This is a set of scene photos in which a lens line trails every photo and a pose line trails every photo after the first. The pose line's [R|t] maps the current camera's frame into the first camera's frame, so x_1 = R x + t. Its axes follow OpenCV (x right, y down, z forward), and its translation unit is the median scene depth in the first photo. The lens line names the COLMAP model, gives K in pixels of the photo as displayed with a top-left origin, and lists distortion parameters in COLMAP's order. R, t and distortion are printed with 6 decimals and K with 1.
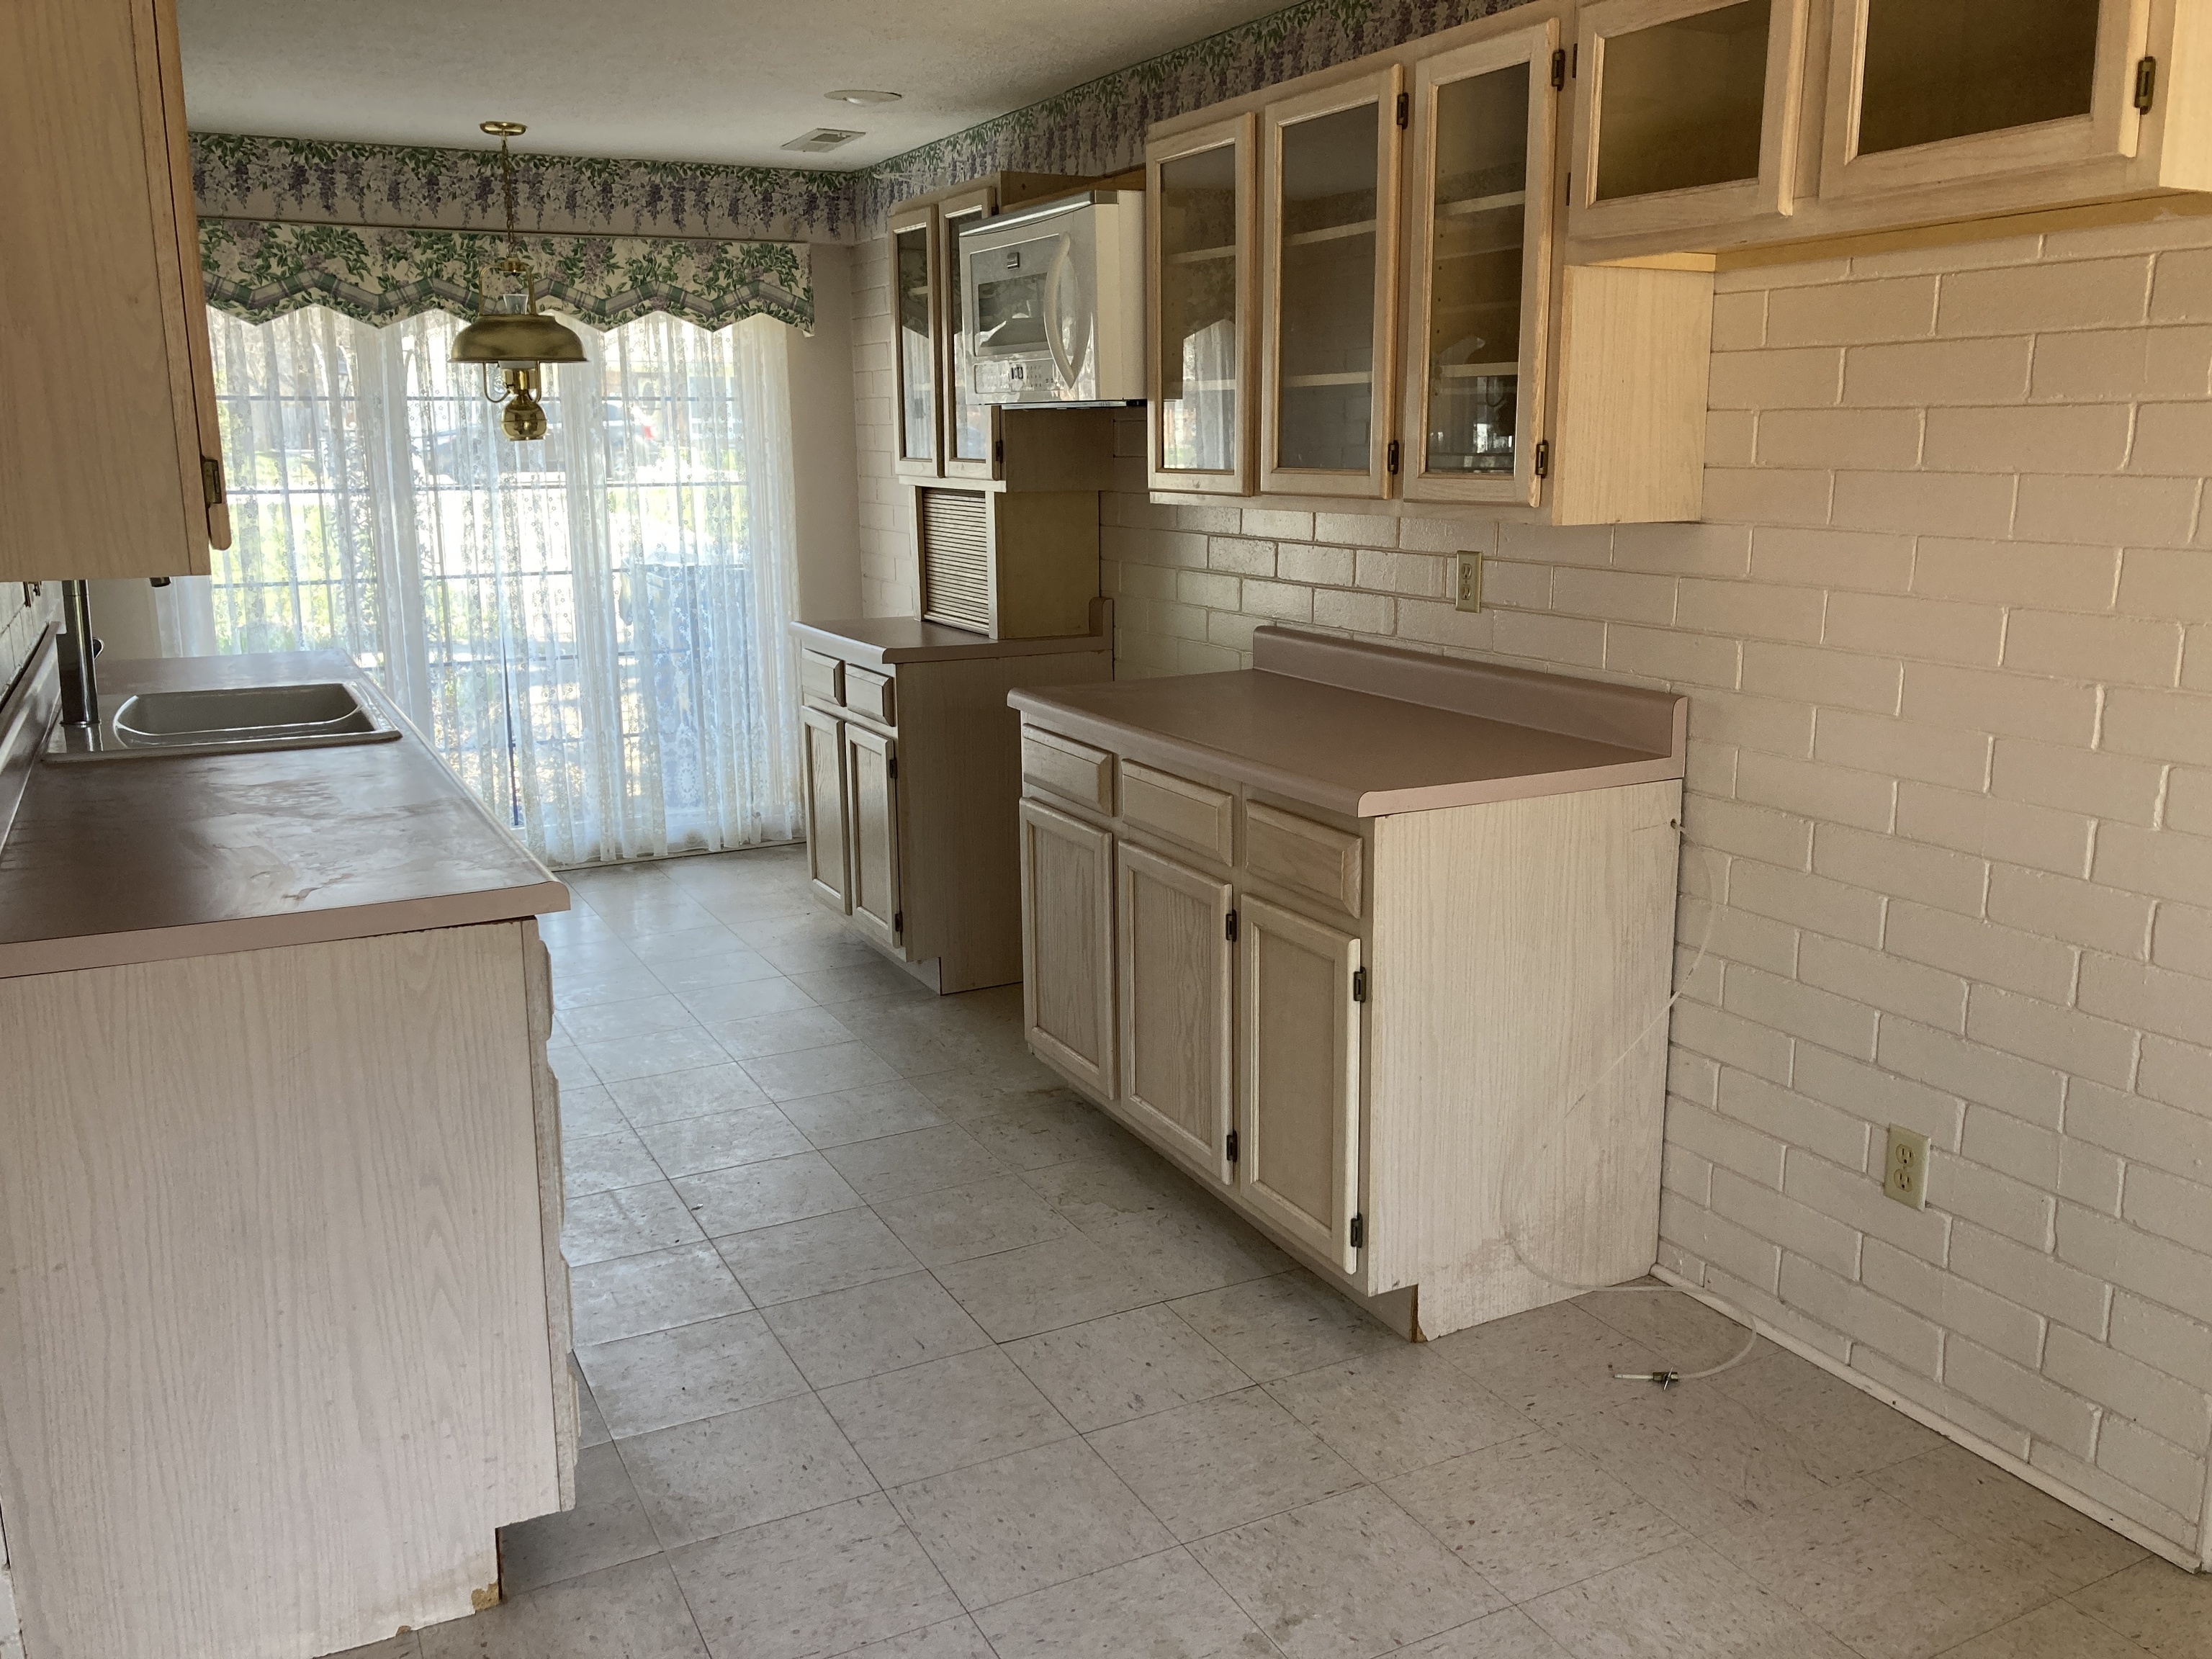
lens RADIAL K [[1814.2, 0, 1121.8], [0, 1814.2, 817.6], [0, 0, 1]] dist [0.041245, -0.054796]
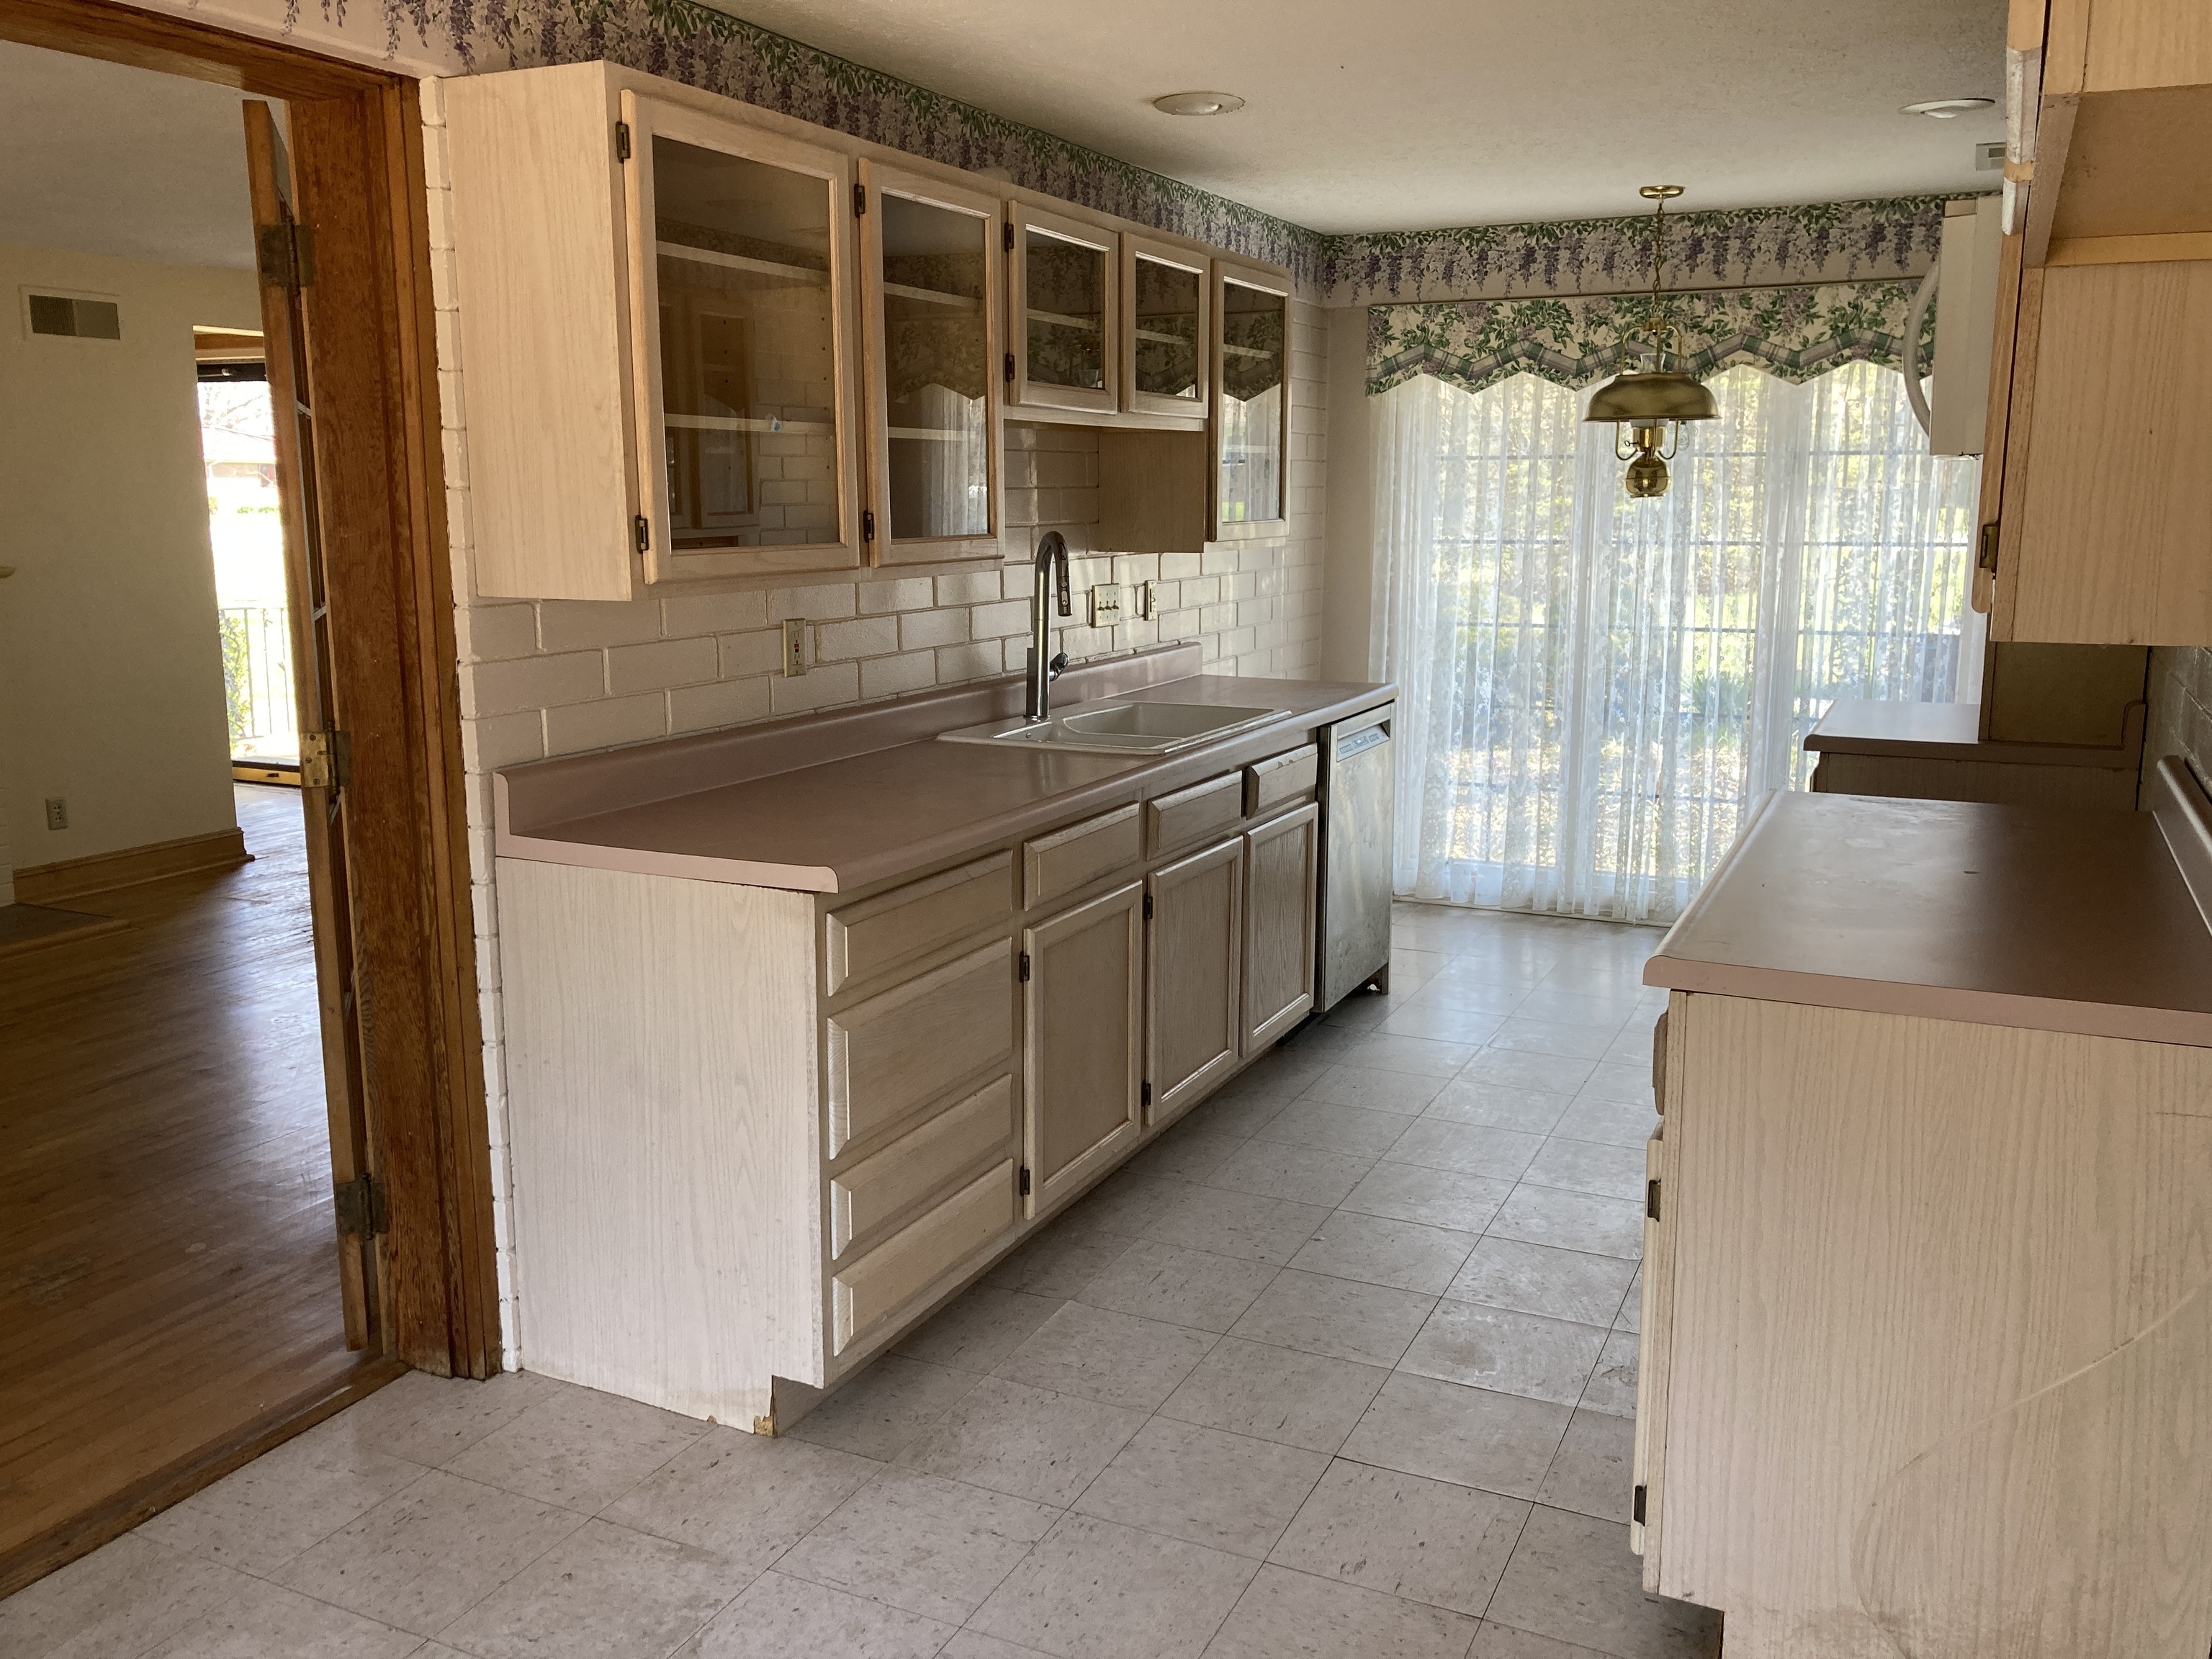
lens RADIAL K [[1814.2, 0, 1122.0], [0, 1814.2, 820.2], [0, 0, 1]] dist [0.041245, -0.054796]
pose [[0.606620, 0.148379, -0.781022, 0.309231], [-0.166323, 0.984374, 0.057829, -0.040628], [0.777399, 0.094822, 0.621820, 0.162668]]
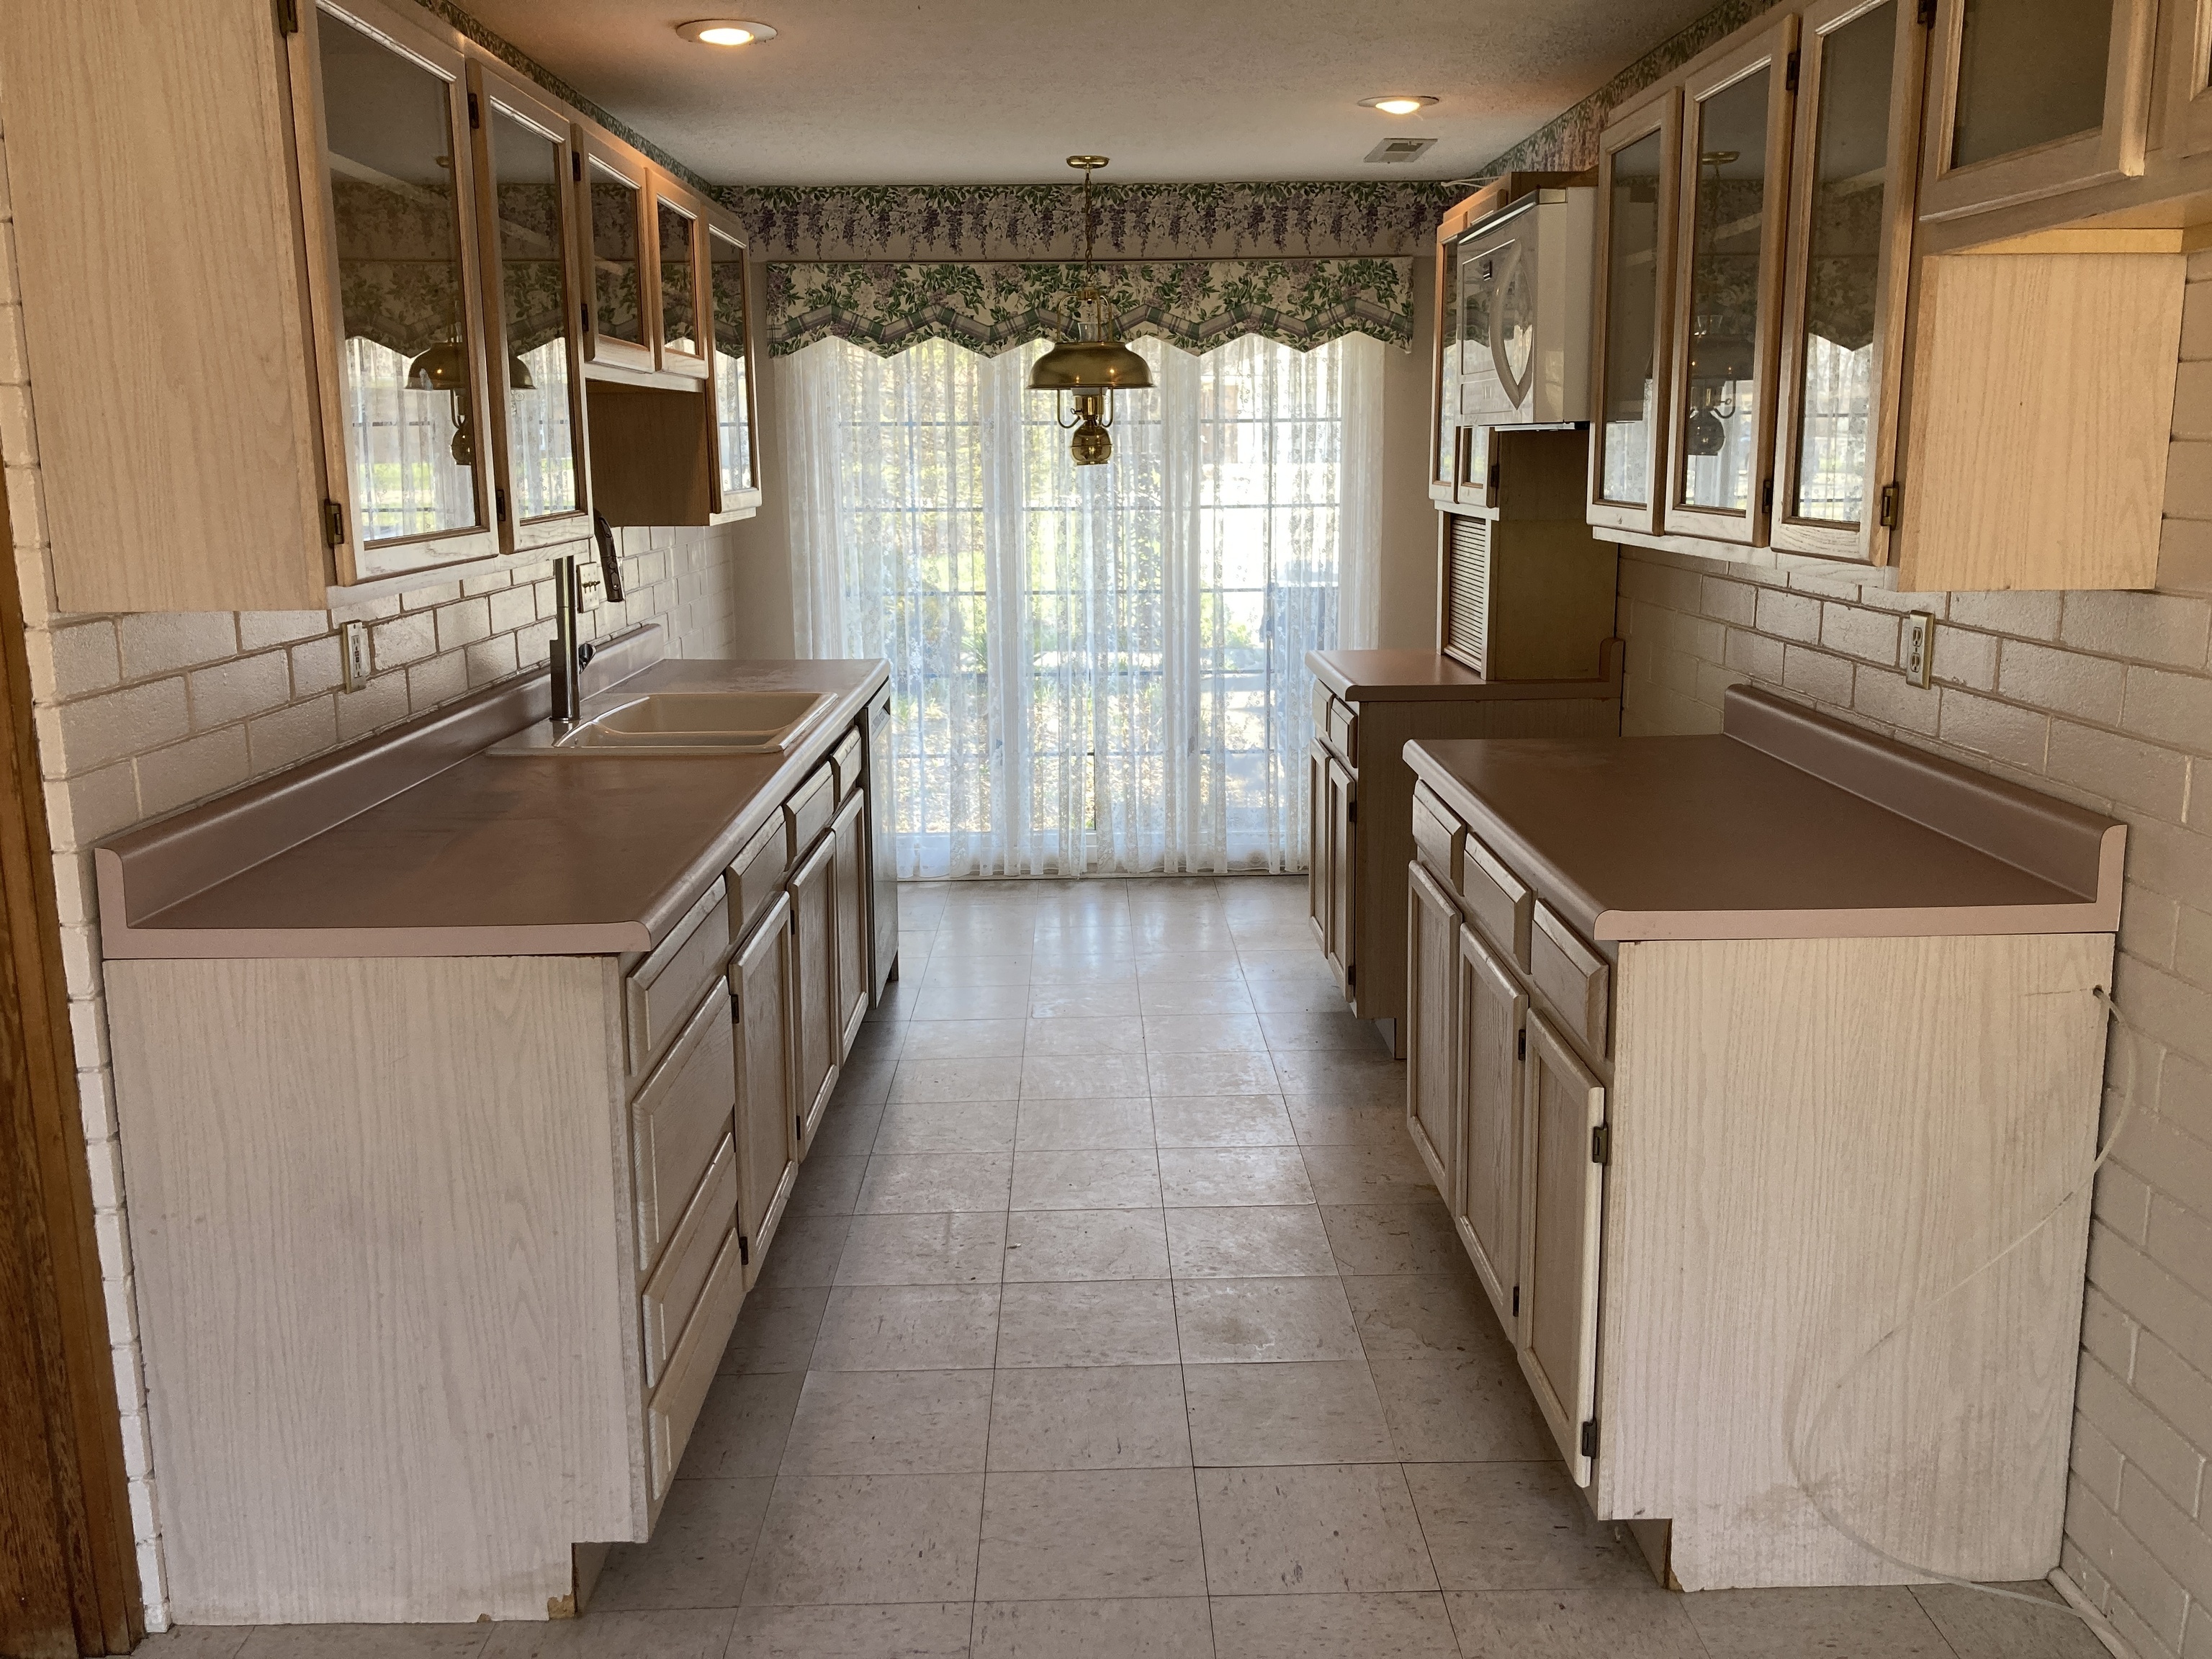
lens RADIAL K [[1814.2, 0, 1124.4], [0, 1814.2, 799.8], [0, 0, 1]] dist [0.041245, -0.054796]
pose [[0.899245, 0.082324, -0.429629, 0.146354], [-0.087873, 0.996107, 0.006945, -0.025498], [0.428528, 0.031507, 0.902979, 0.084705]]
